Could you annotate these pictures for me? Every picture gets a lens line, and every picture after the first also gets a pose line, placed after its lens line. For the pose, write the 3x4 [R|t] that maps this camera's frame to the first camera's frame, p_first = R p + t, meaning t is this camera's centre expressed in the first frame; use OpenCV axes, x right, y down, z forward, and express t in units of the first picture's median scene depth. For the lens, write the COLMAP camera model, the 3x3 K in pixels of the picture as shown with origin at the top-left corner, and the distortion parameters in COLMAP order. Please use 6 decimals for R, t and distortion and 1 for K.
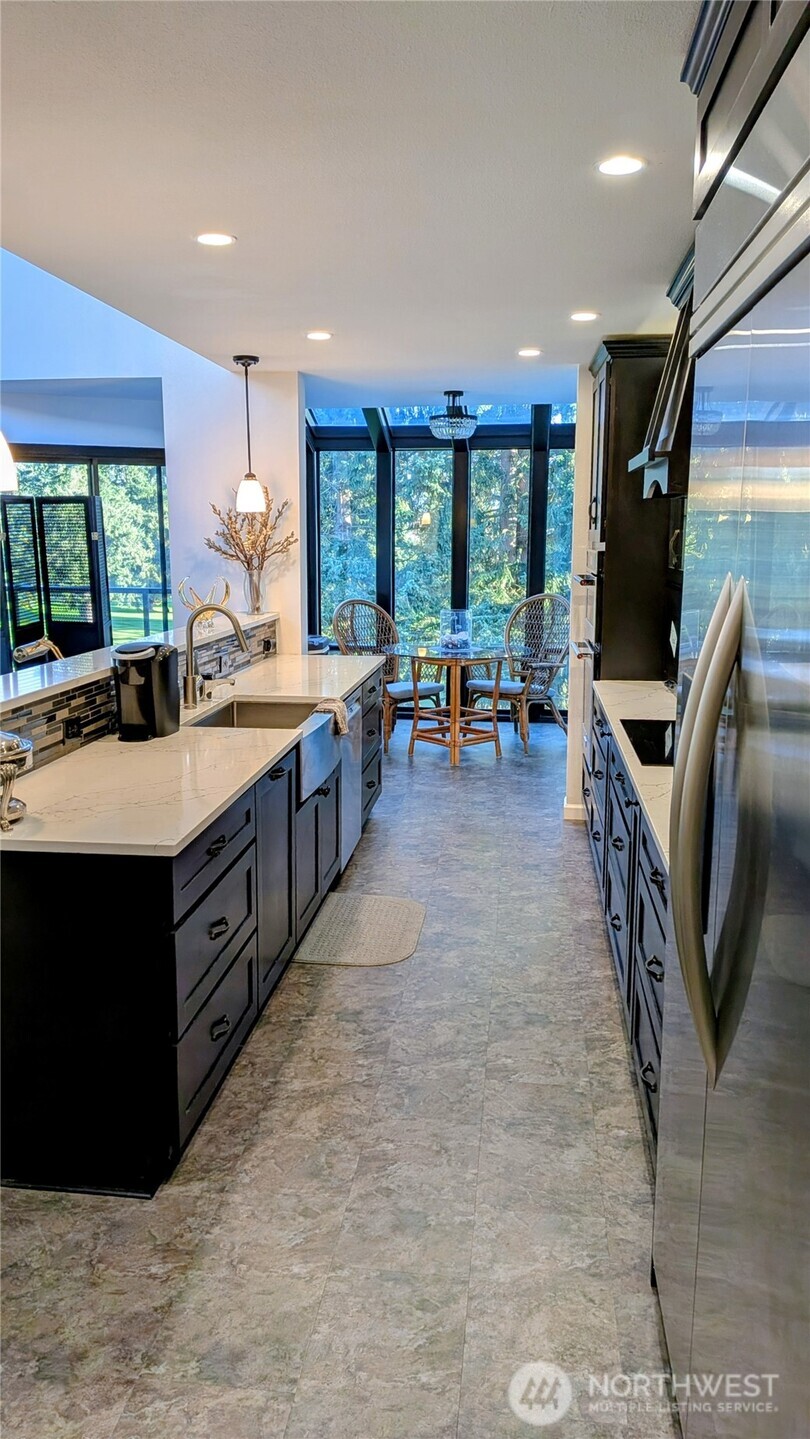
lens RADIAL K [[1069.7, 0, 402.5], [0, 1069.7, 749.4], [0, 0, 1]] dist [0.098534, -0.197076]
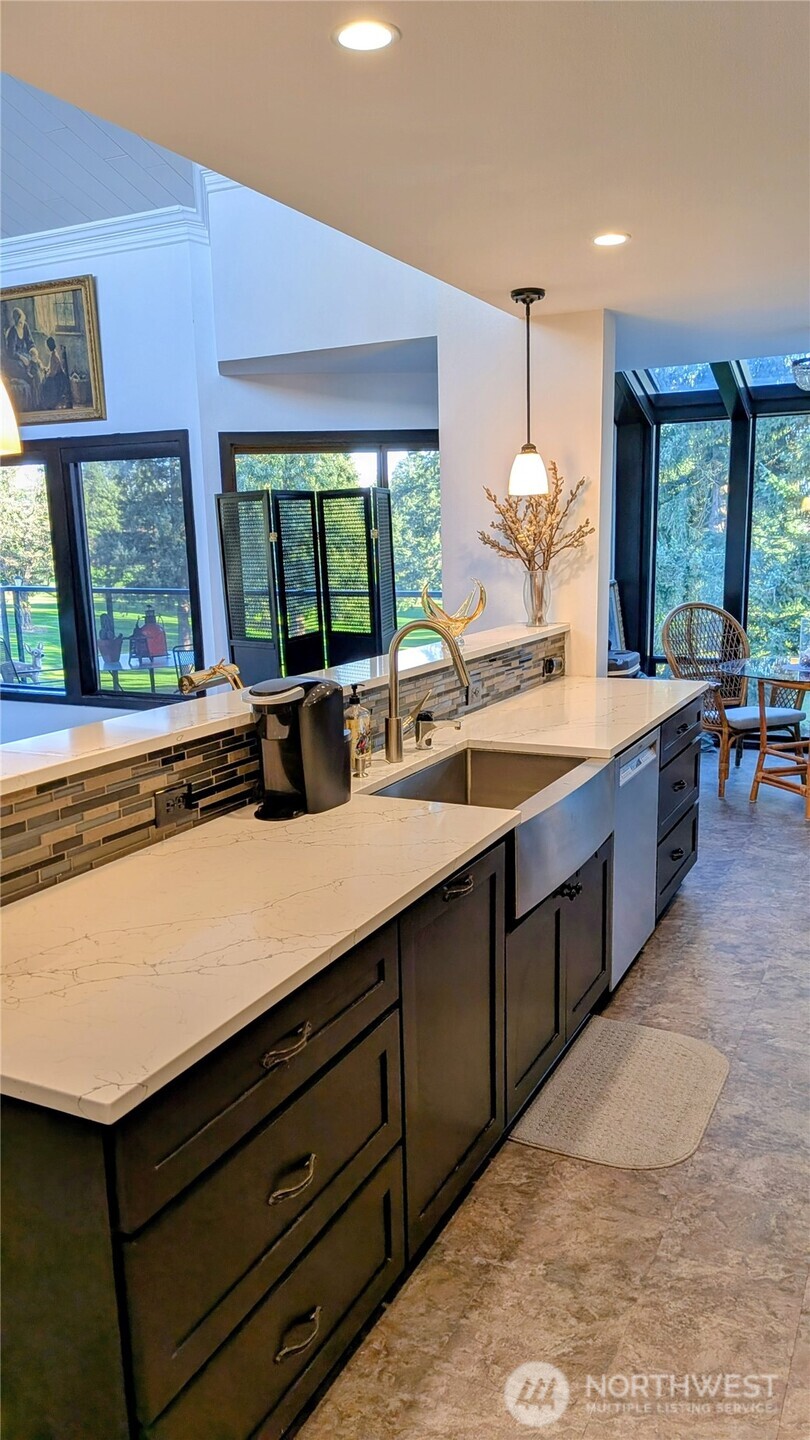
lens RADIAL K [[1070.4, 0, 402.5], [0, 1070.4, 750.0], [0, 0, 1]] dist [0.098534, -0.197076]
pose [[0.941874, 0.043834, -0.333094, 0.041585], [-0.043249, 0.999022, 0.009174, -0.043186], [0.333170, 0.005766, 0.942849, 0.255312]]
